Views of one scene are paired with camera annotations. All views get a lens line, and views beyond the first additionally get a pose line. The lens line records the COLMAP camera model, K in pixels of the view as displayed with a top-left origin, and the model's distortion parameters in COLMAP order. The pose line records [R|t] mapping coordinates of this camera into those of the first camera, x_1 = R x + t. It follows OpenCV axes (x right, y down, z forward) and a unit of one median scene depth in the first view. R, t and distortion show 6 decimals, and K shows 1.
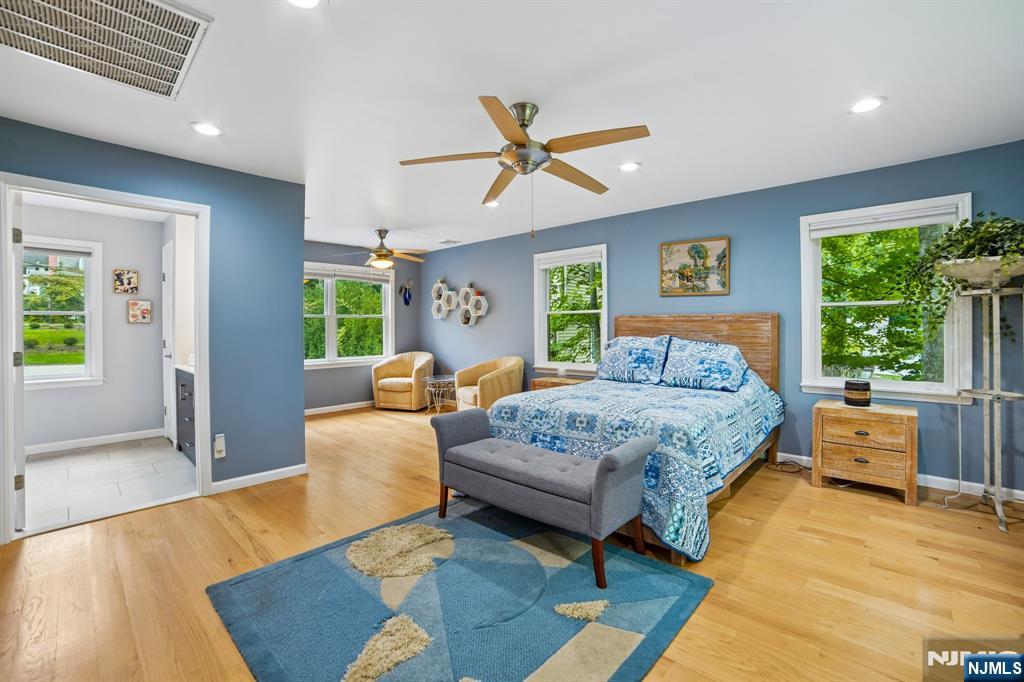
lens RADIAL K [[444.9, 0, 519.7], [0, 444.9, 324.2], [0, 0, 1]] dist [-0.113571, 0.036072]
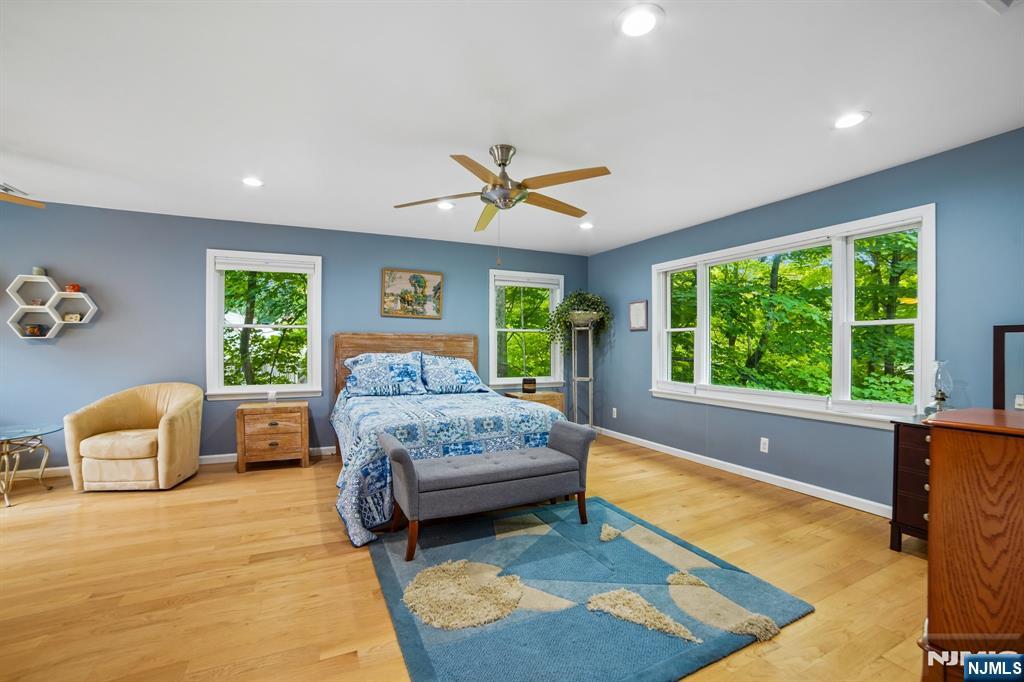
lens RADIAL K [[432.6, 0, 507.4], [0, 432.6, 342.7], [0, 0, 1]] dist [-0.096013, 0.032235]
pose [[0.378777, 0.008078, 0.925453, -0.481907], [-0.012563, 0.999915, -0.003586, 0.002477], [-0.925403, -0.010268, 0.378846, 0.268520]]
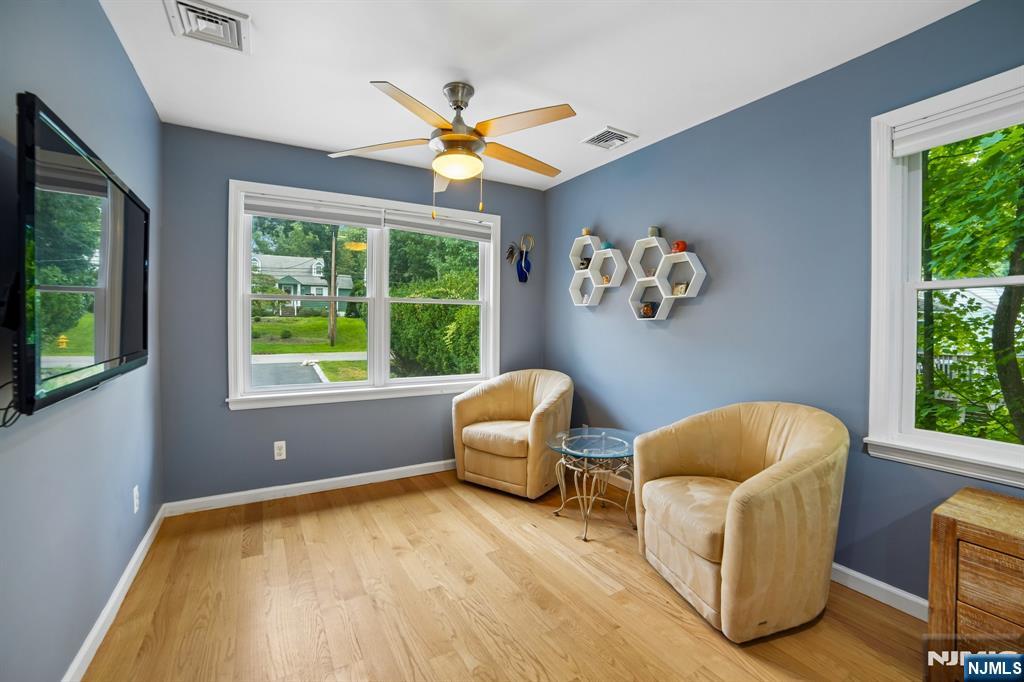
lens RADIAL K [[444.9, 0, 519.7], [0, 444.9, 324.2], [0, 0, 1]] dist [-0.113571, 0.036072]
pose [[0.962597, 0.013825, -0.270584, -0.158579], [-0.012356, 0.999898, 0.007131, 0.006410], [0.270655, -0.003521, 0.962670, 0.677428]]
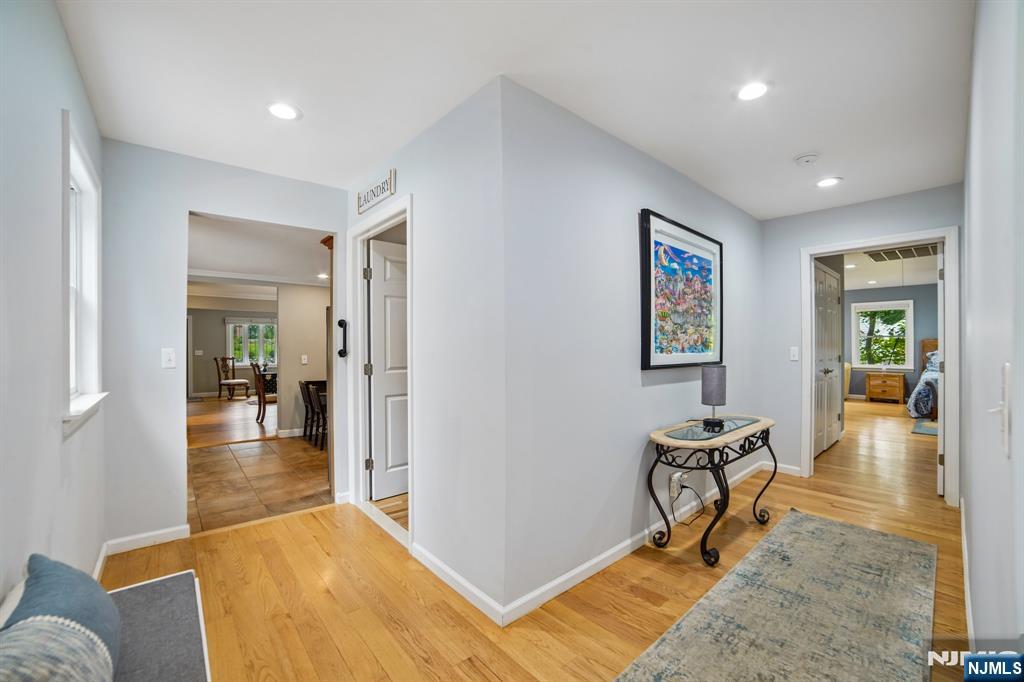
lens RADIAL K [[432.6, 0, 507.4], [0, 432.6, 342.7], [0, 0, 1]] dist [-0.096013, 0.032235]
pose [[0.994469, 0.003430, -0.104974, -1.297260], [-0.003103, 0.999990, 0.003281, -0.003922], [0.104985, -0.002938, 0.994470, -0.872921]]
